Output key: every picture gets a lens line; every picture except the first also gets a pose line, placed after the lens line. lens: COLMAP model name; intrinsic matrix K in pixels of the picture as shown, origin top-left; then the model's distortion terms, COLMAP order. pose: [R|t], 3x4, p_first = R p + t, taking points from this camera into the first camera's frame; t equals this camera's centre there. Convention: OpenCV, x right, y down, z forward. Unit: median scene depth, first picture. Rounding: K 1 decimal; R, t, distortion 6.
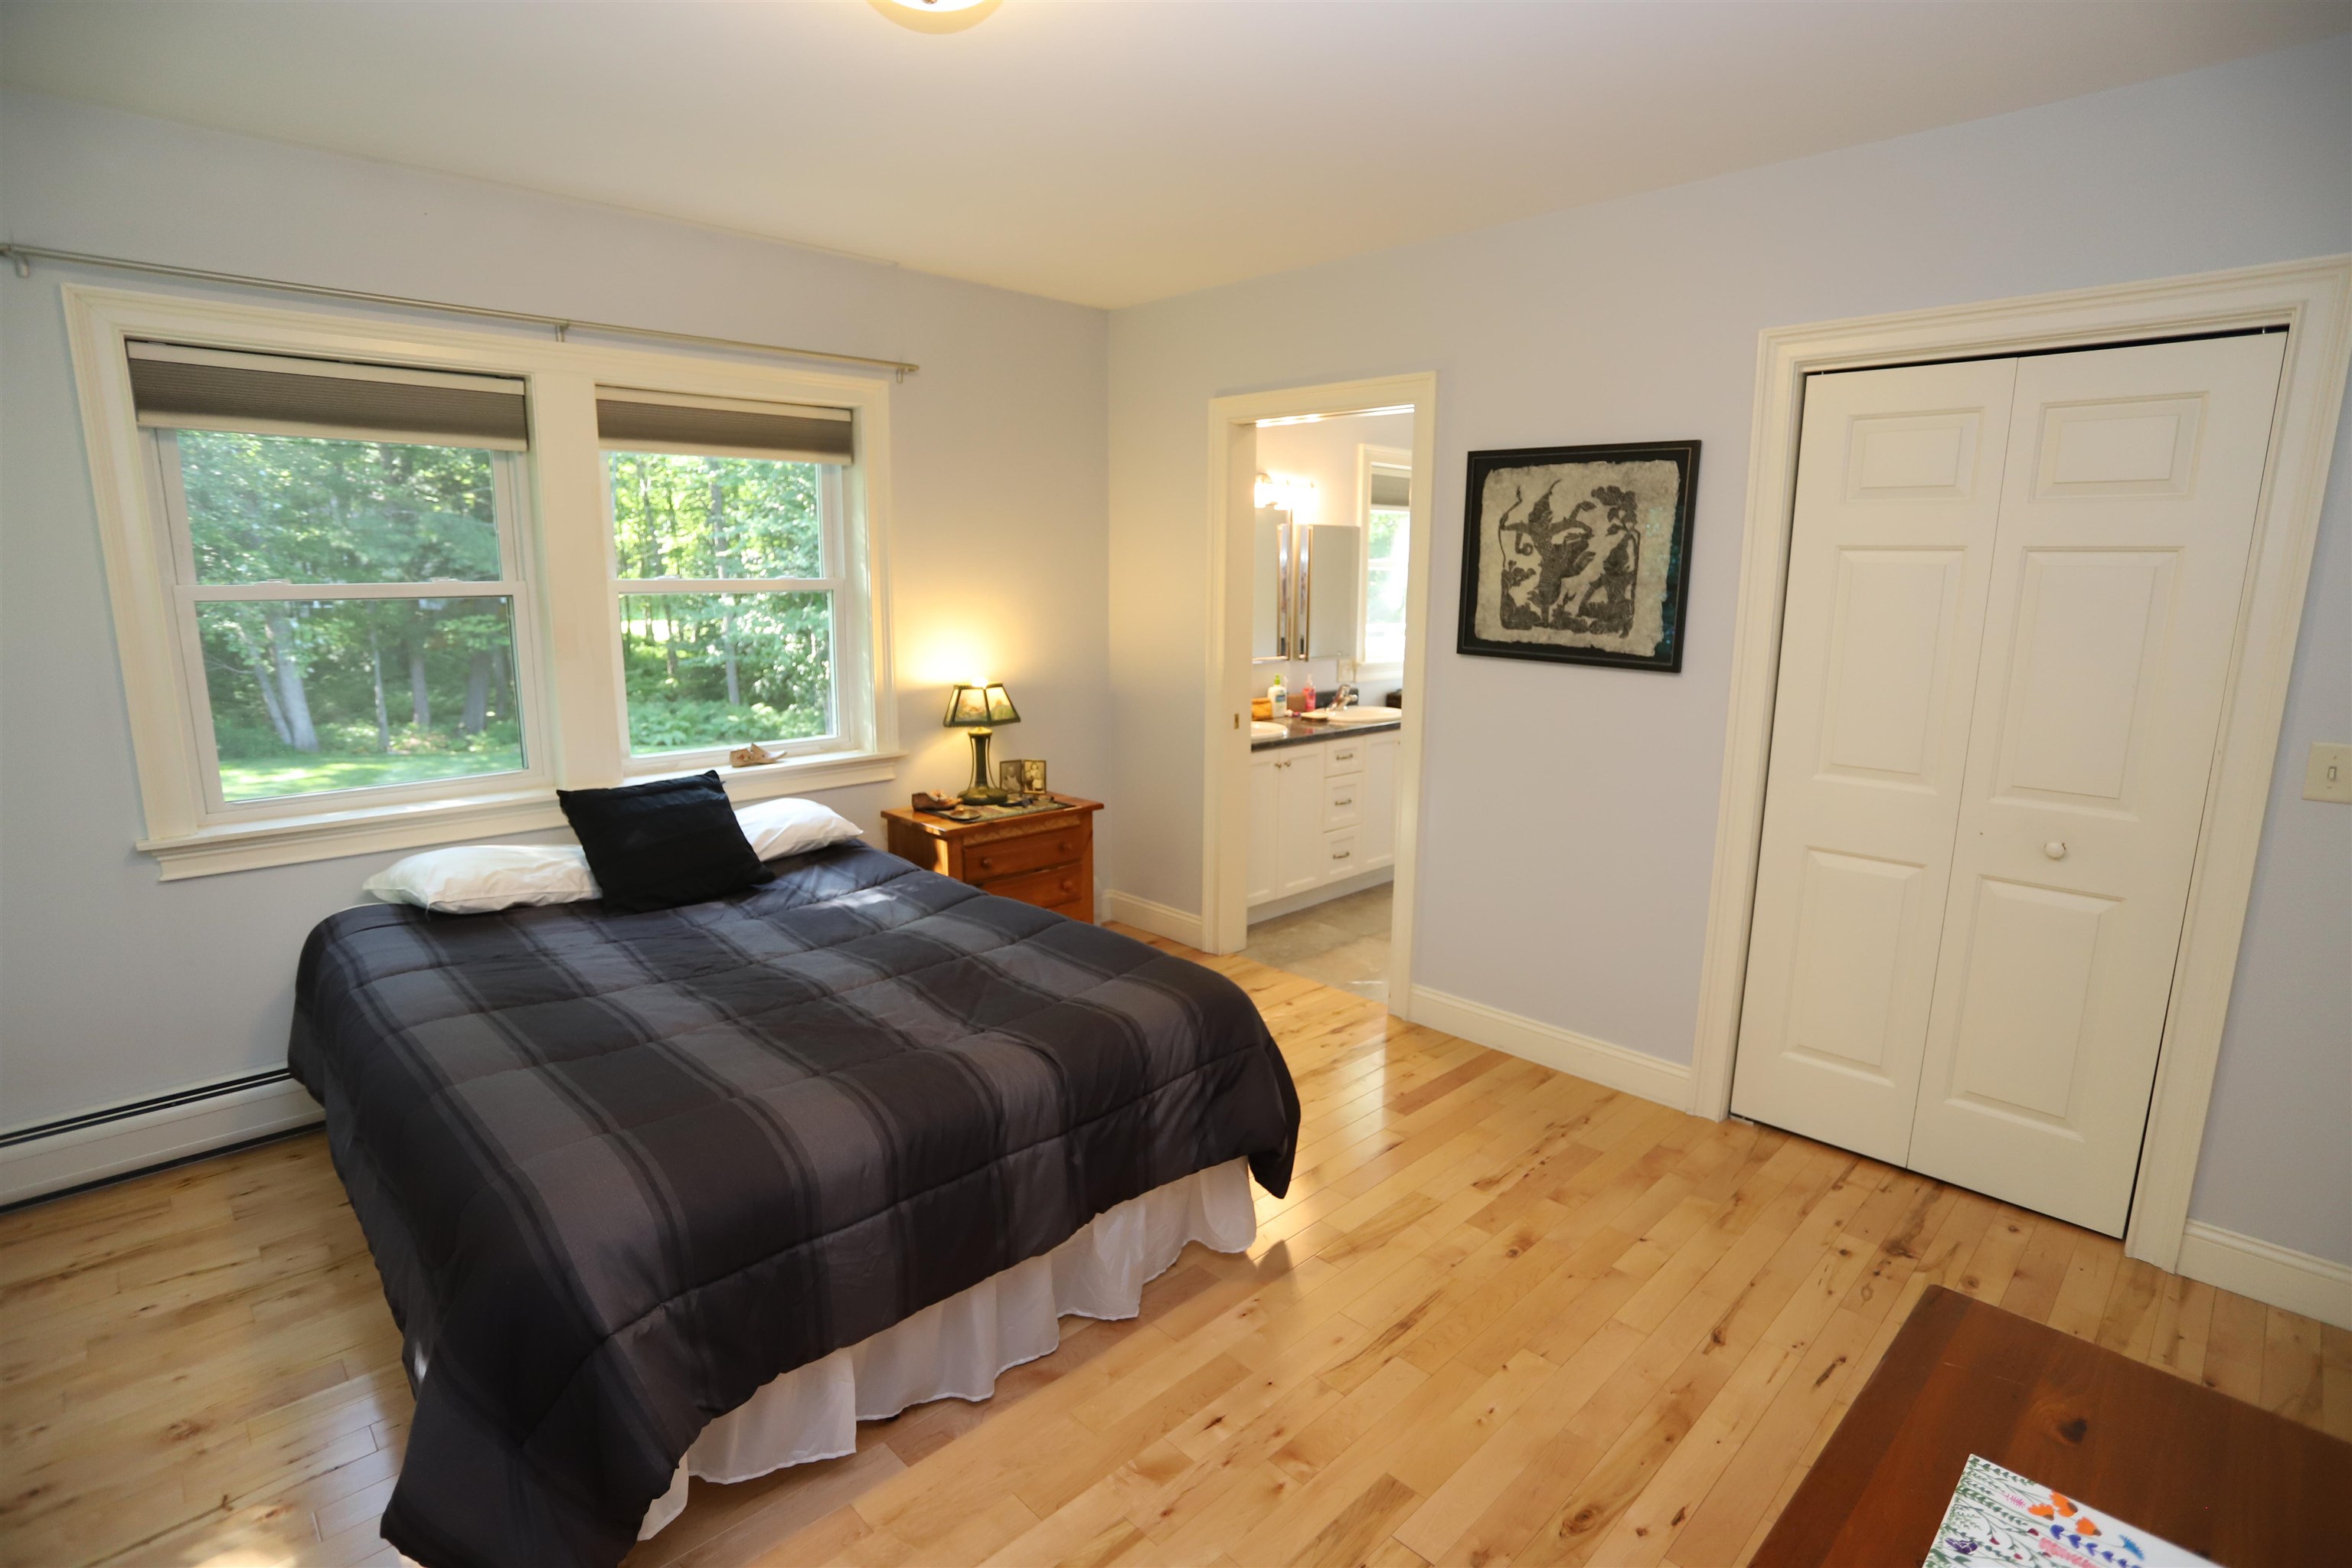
lens RADIAL K [[1143.6, 0, 1183.5], [0, 1143.6, 787.9], [0, 0, 1]] dist [-0.085959, 0.042354]
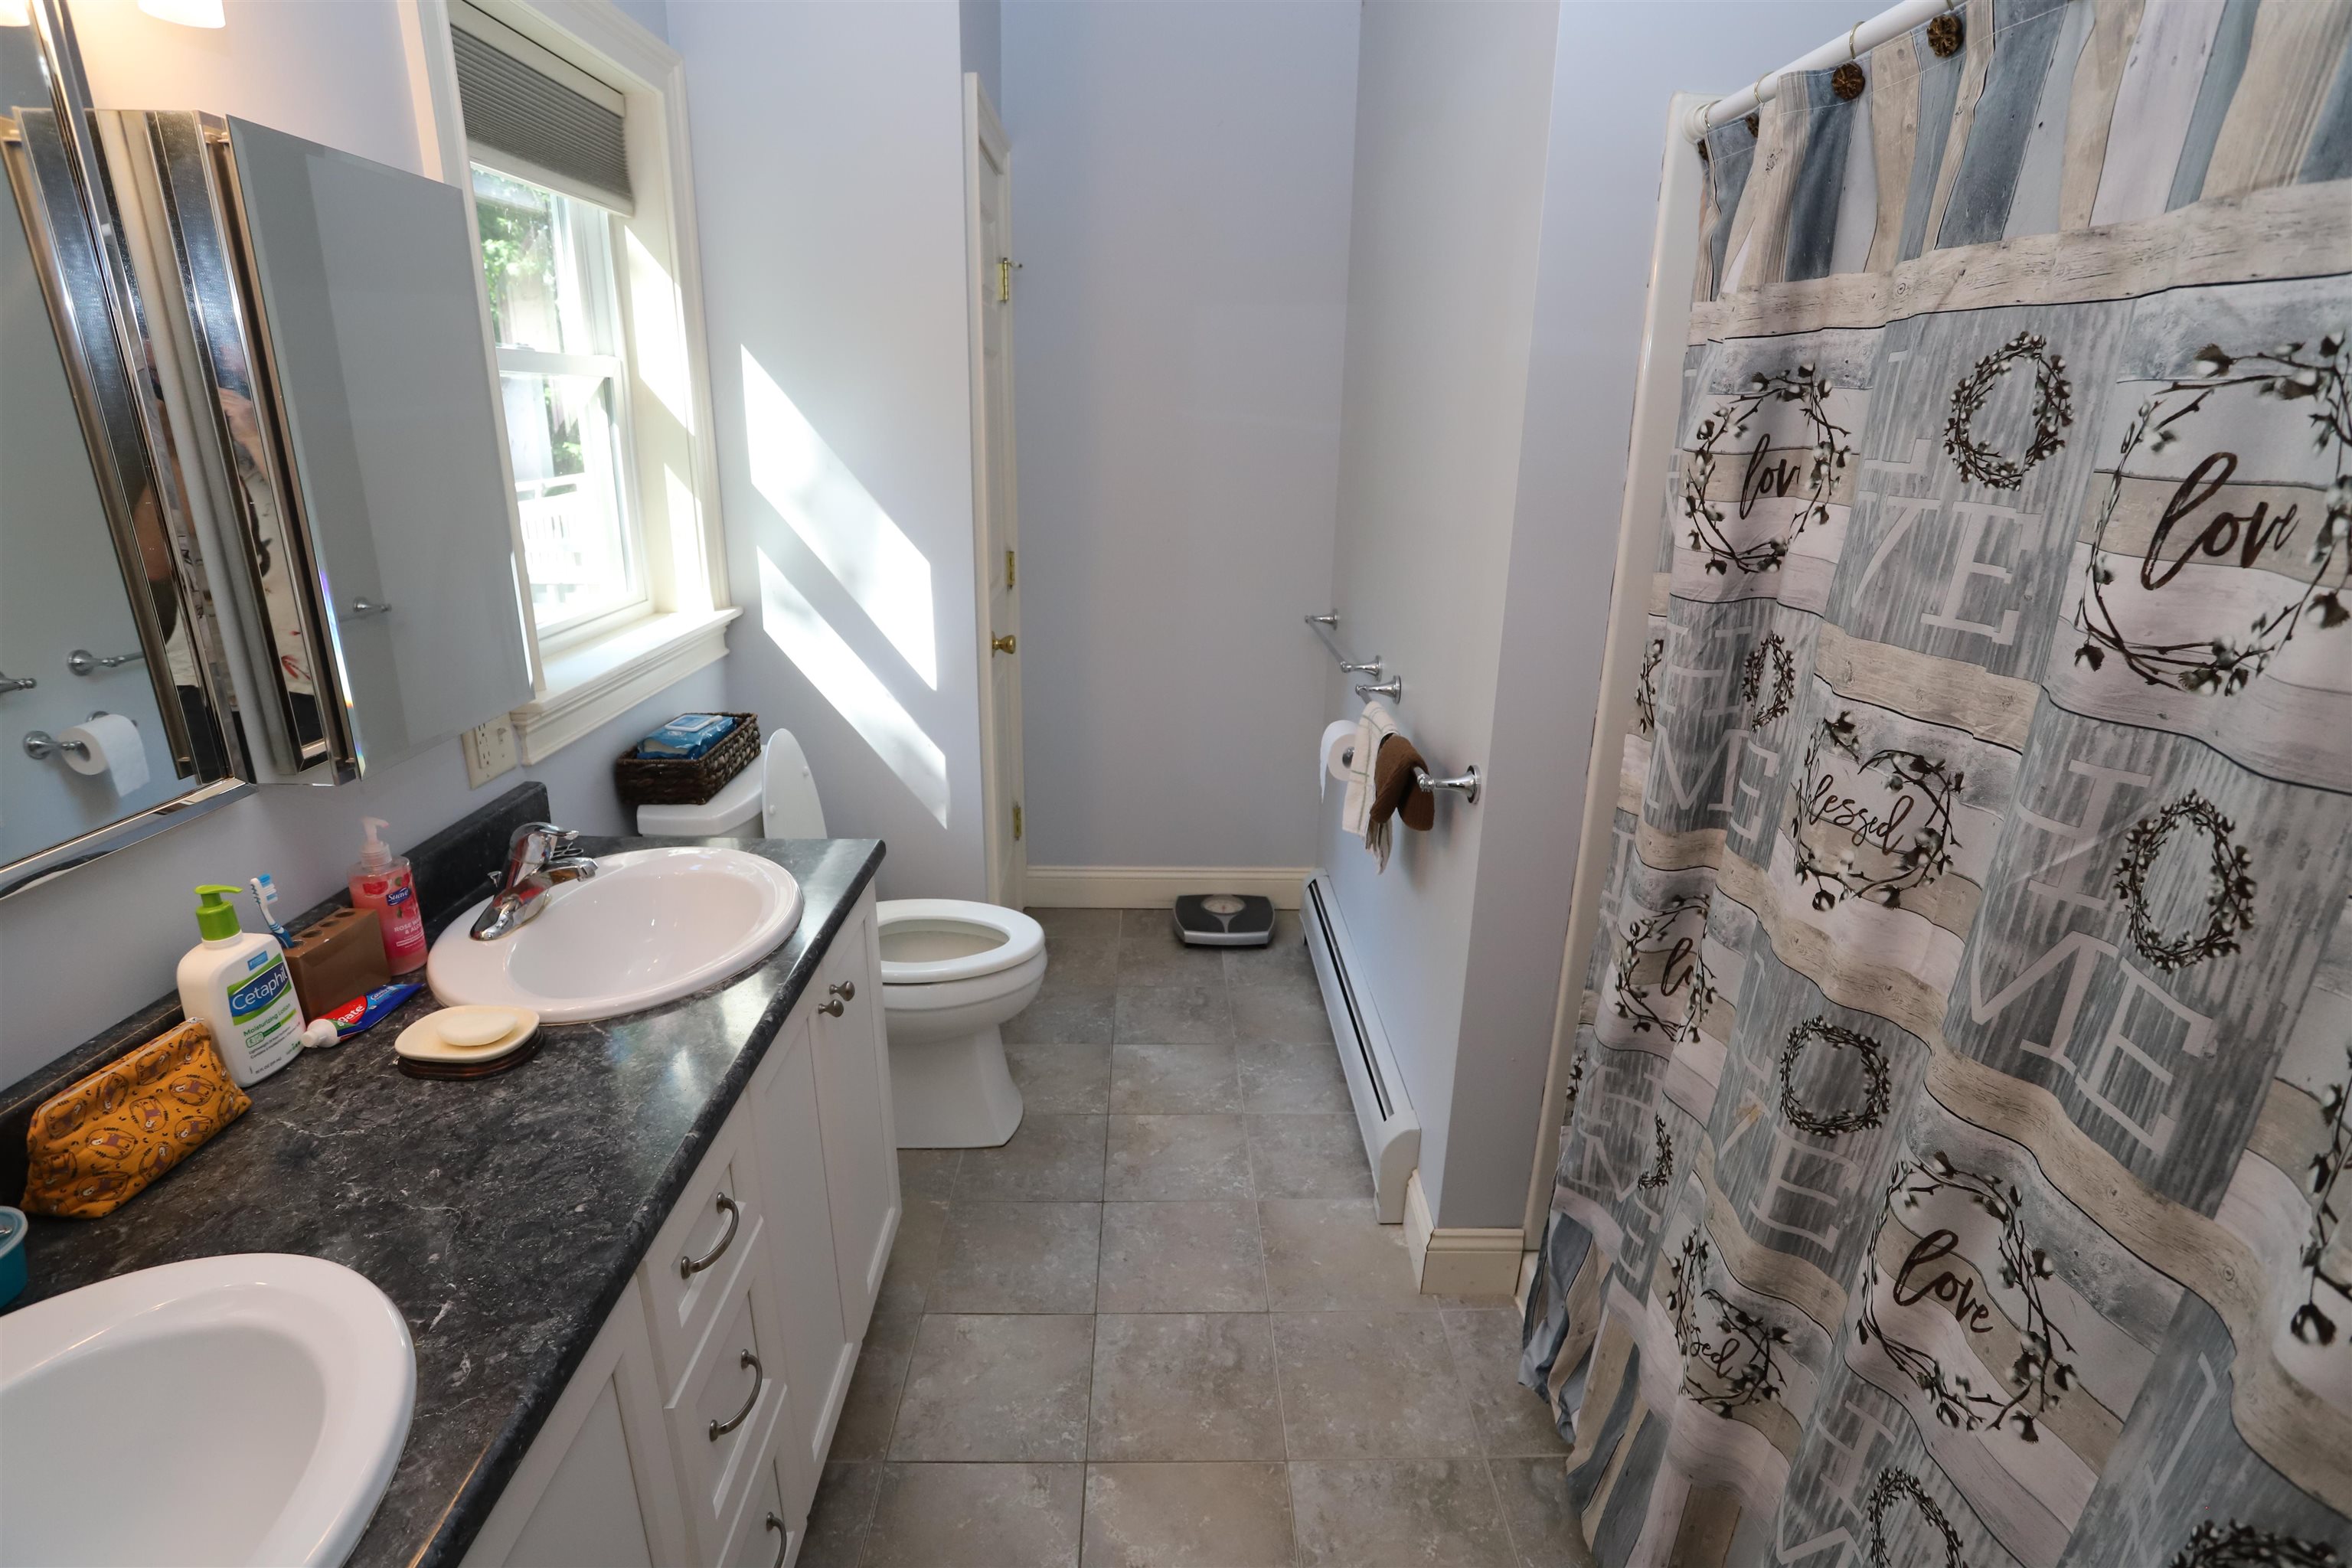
lens RADIAL K [[1143.6, 0, 1183.5], [0, 1143.6, 787.9], [0, 0, 1]] dist [-0.085959, 0.042354]
pose [[0.683940, -0.218183, 0.696148, 0.114908], [0.126322, 0.975235, 0.181546, -0.217238], [-0.718518, -0.036228, 0.694564, 1.231981]]
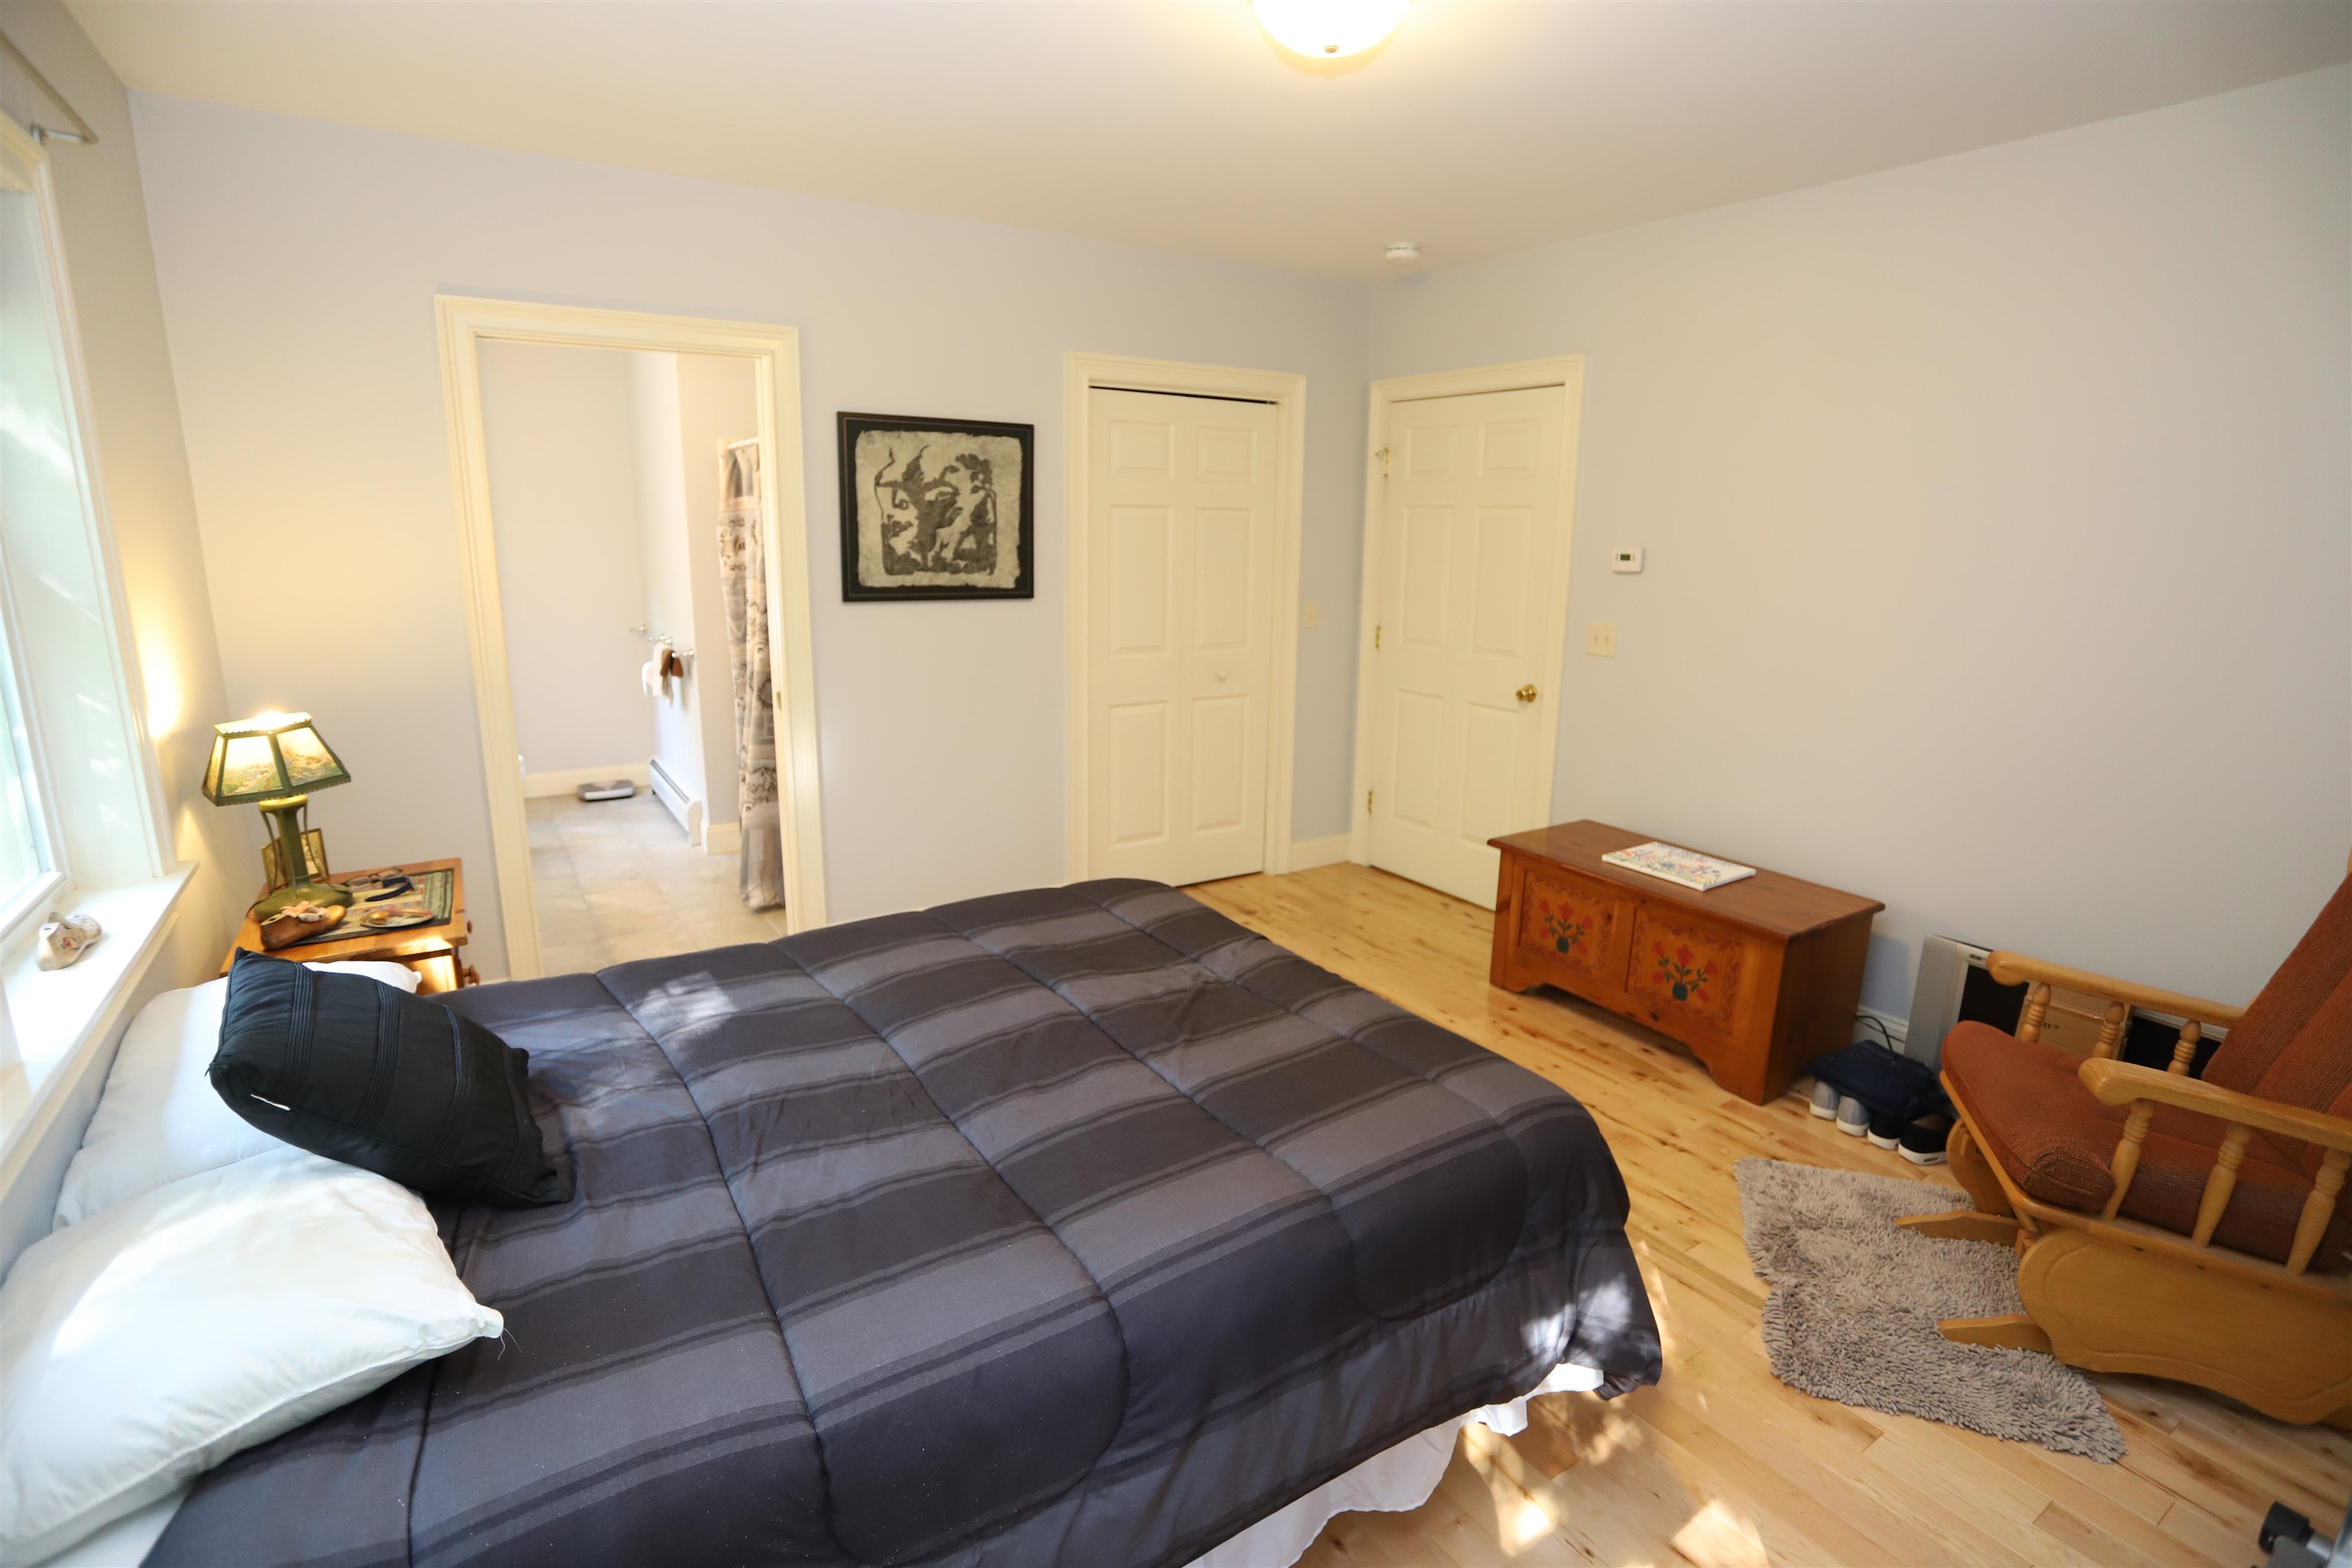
lens RADIAL K [[1143.6, 0, 1183.5], [0, 1143.6, 787.9], [0, 0, 1]] dist [-0.085959, 0.042354]
pose [[0.198410, -0.228629, 0.953080, -0.816676], [0.173333, 0.965271, 0.195470, -0.111147], [-0.964670, 0.126417, 0.231149, 0.508563]]
